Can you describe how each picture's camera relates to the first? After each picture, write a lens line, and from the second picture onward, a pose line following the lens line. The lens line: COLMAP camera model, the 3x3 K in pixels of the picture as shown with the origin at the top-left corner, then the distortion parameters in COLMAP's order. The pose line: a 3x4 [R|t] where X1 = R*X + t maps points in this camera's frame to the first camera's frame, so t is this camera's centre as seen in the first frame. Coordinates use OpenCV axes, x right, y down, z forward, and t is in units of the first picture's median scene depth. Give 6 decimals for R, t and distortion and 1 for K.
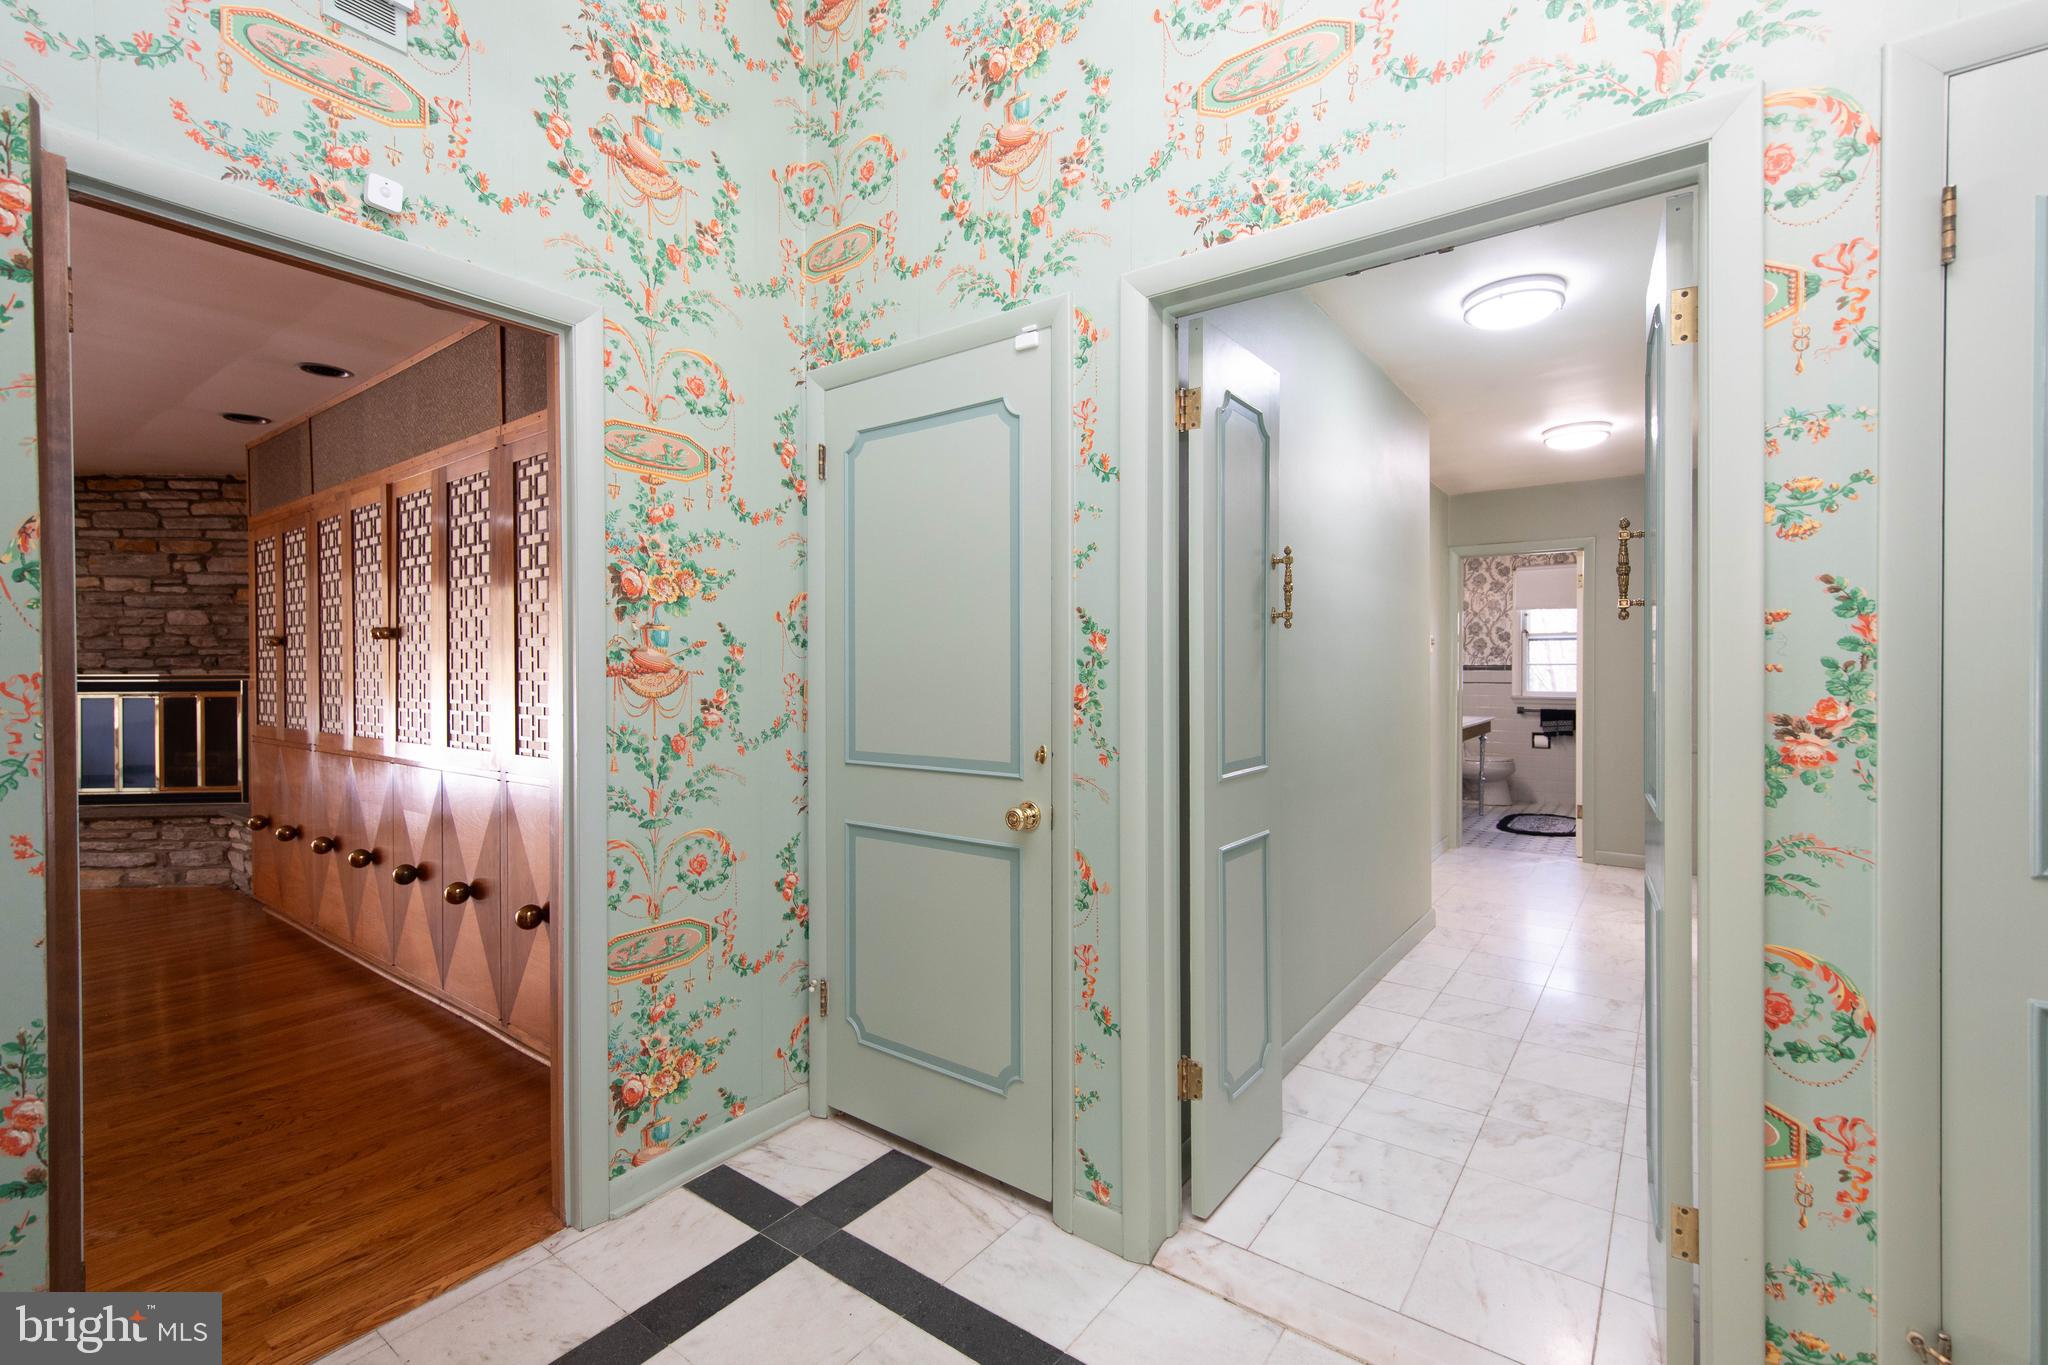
lens RADIAL K [[894.6, 0, 1037.8], [0, 894.6, 678.3], [0, 0, 1]] dist [0.010891, -0.003568]
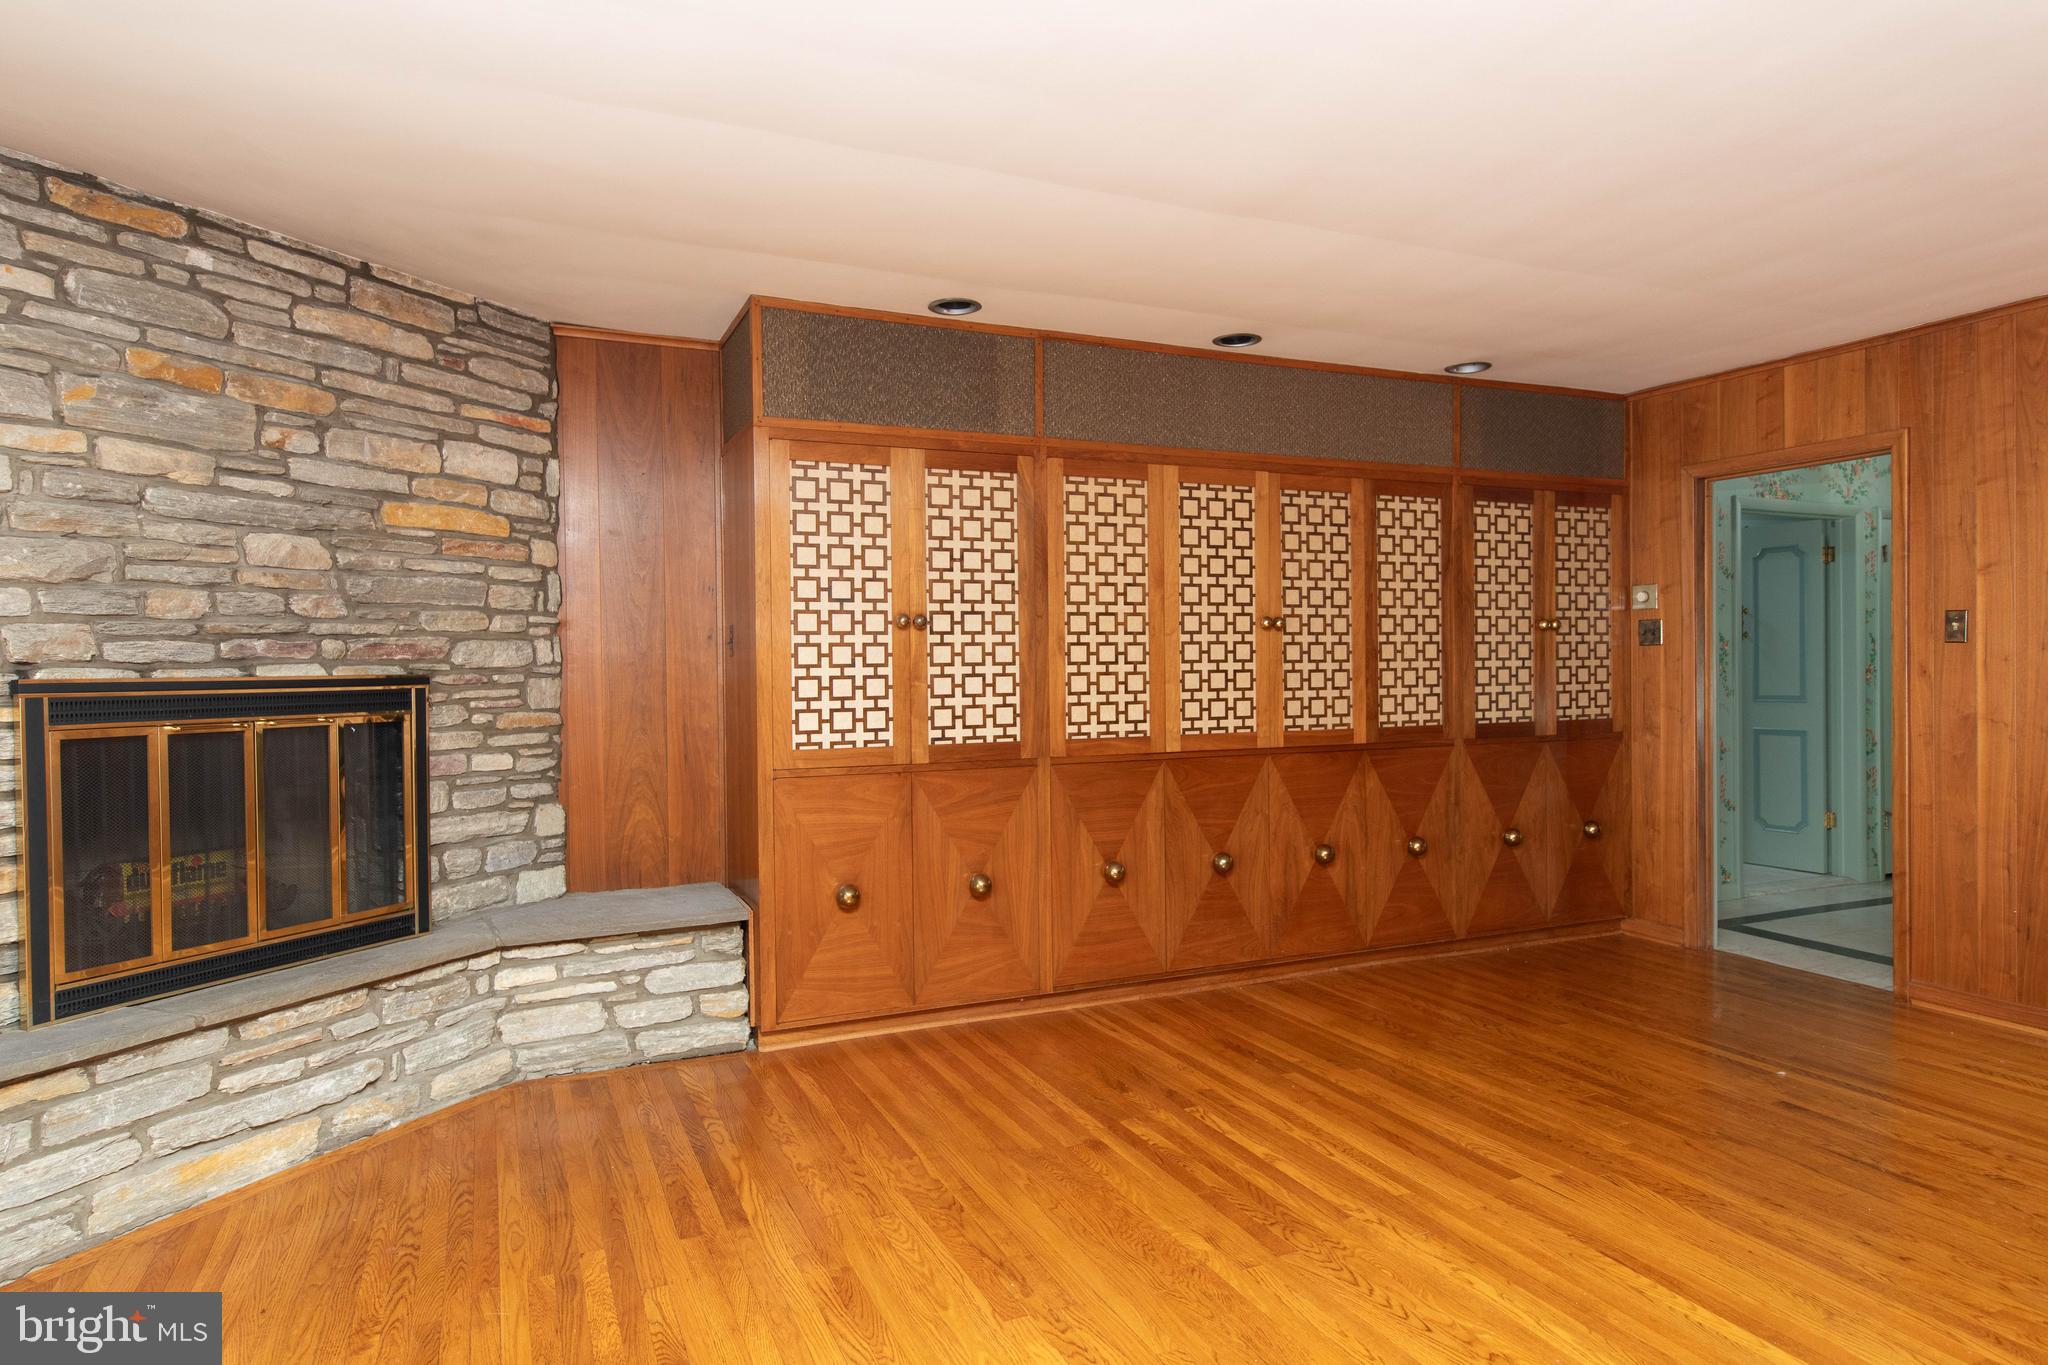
lens RADIAL K [[1179.1, 0, 1026.7], [0, 1179.1, 679.1], [0, 0, 1]] dist [0.008286, 0.002647]
pose [[0.495131, -0.012296, 0.868731, -2.796254], [0.016598, 0.999851, 0.004692, 0.000754], [-0.868660, 0.012096, 0.495261, 0.834354]]
